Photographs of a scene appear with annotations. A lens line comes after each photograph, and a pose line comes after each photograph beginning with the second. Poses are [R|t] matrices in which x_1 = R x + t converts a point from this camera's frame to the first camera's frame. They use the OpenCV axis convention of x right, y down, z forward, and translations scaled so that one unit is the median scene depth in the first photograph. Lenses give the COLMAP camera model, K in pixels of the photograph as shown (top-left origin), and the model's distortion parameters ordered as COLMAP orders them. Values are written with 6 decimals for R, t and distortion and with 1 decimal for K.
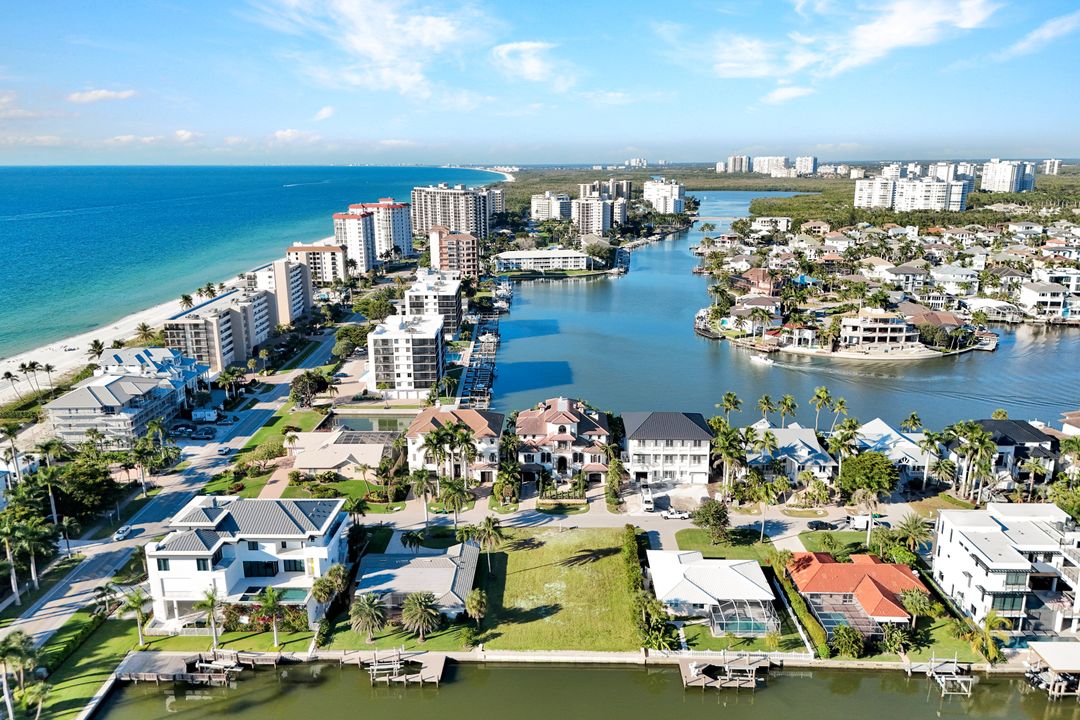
lens RADIAL K [[801.5, 0, 540.0], [0, 801.5, 360.0], [0, 0, 1]] dist [0.063136, -0.068564]
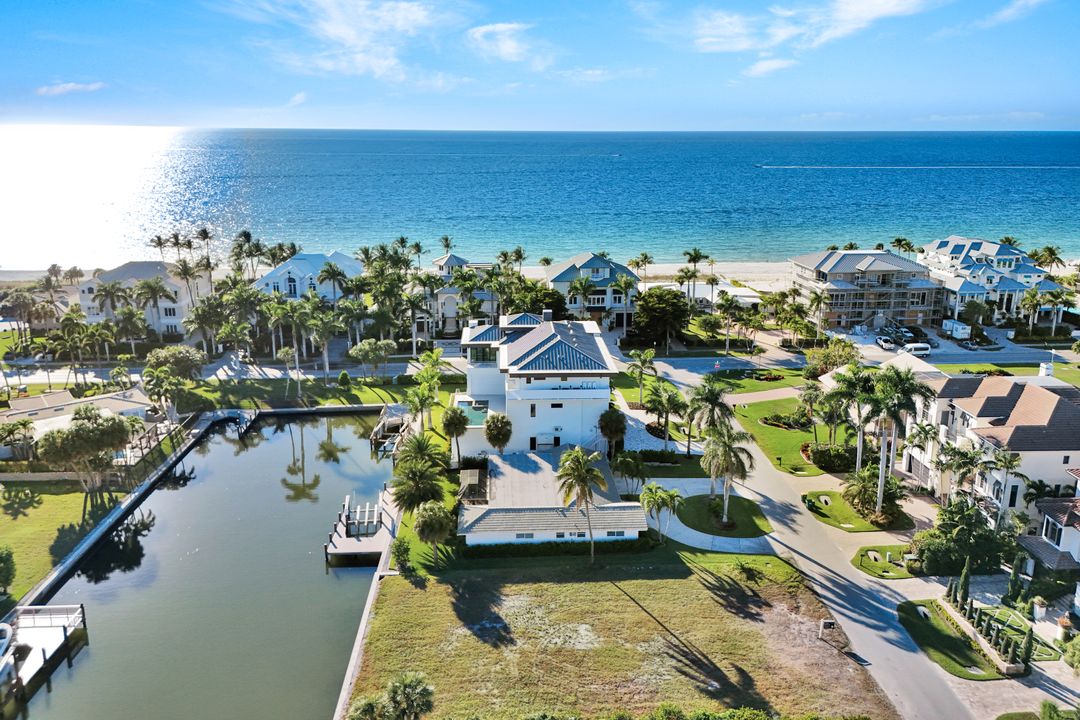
lens RADIAL K [[801.5, 0, 540.0], [0, 801.5, 360.0], [0, 0, 1]] dist [0.063136, -0.068564]
pose [[0.075990, 0.283870, -0.955847, 0.346483], [-0.243395, 0.934901, 0.258300, -0.005514], [0.966946, 0.213020, 0.140136, 0.660629]]
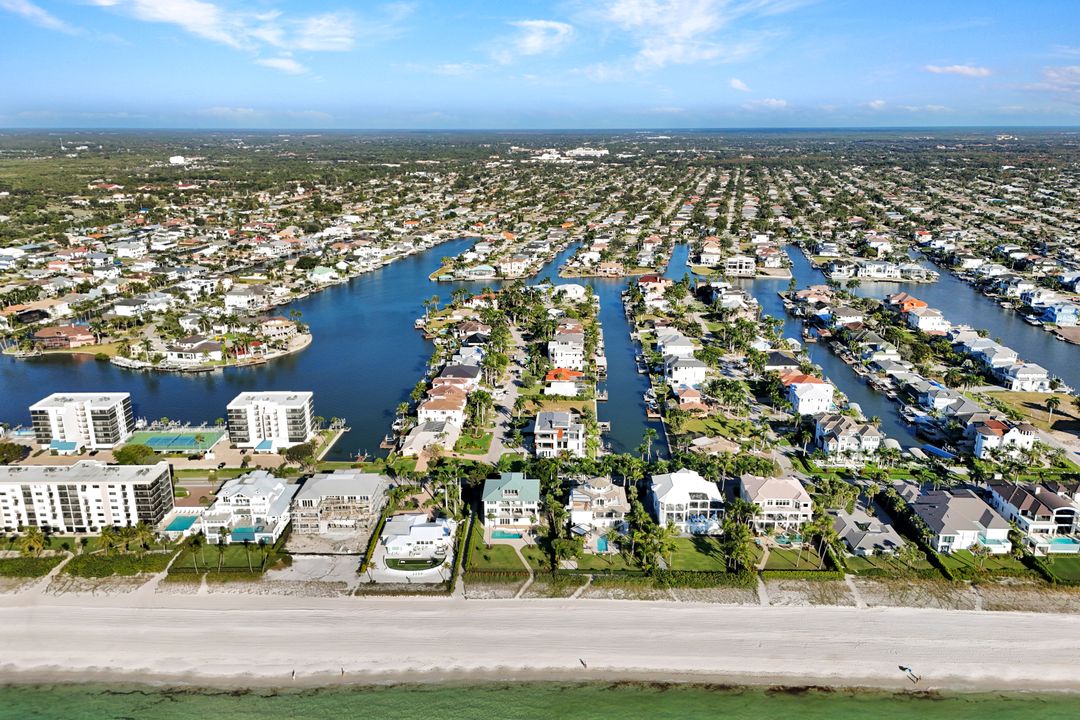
lens RADIAL K [[801.5, 0, 540.0], [0, 801.5, 360.0], [0, 0, 1]] dist [0.063136, -0.068564]
pose [[0.025597, -0.275566, 0.960941, -2.117372], [0.242047, 0.934362, 0.261497, -0.517145], [-0.969927, 0.225899, 0.090617, 0.576269]]
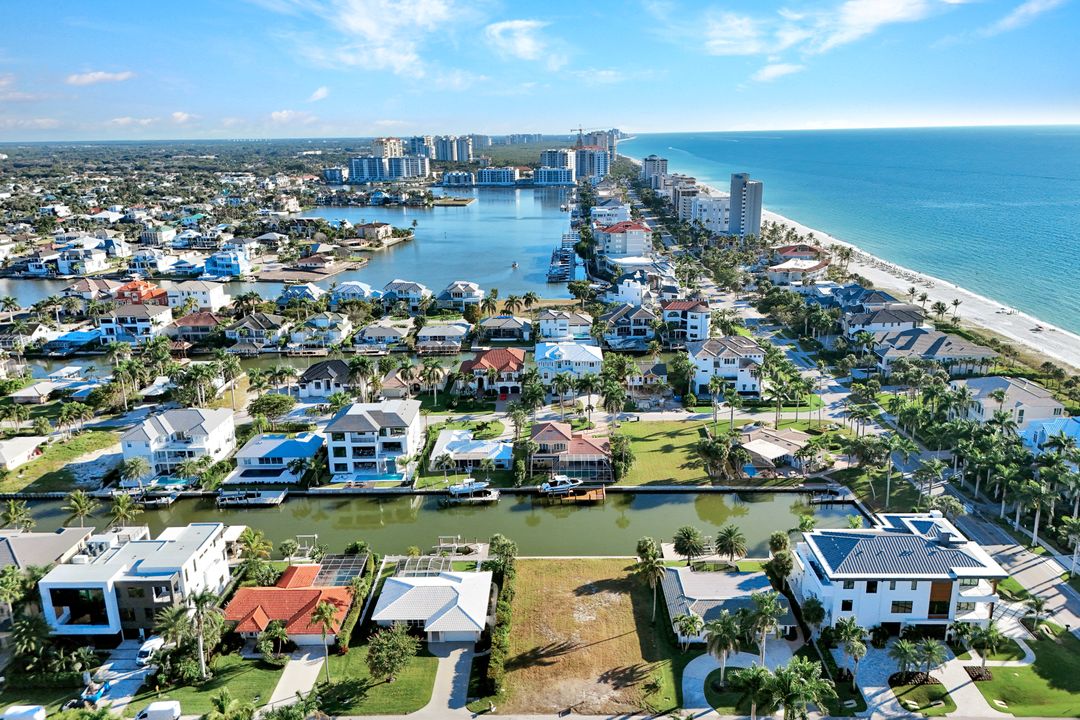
lens RADIAL K [[798.1, 0, 544.0], [0, 798.1, 334.5], [0, 0, 1]] dist [0.100496, -0.118637]
pose [[-0.999642, 0.026039, -0.006220, 0.050095], [0.020077, 0.882858, 0.469211, -0.373491], [0.017709, 0.468918, -0.883064, 1.305730]]
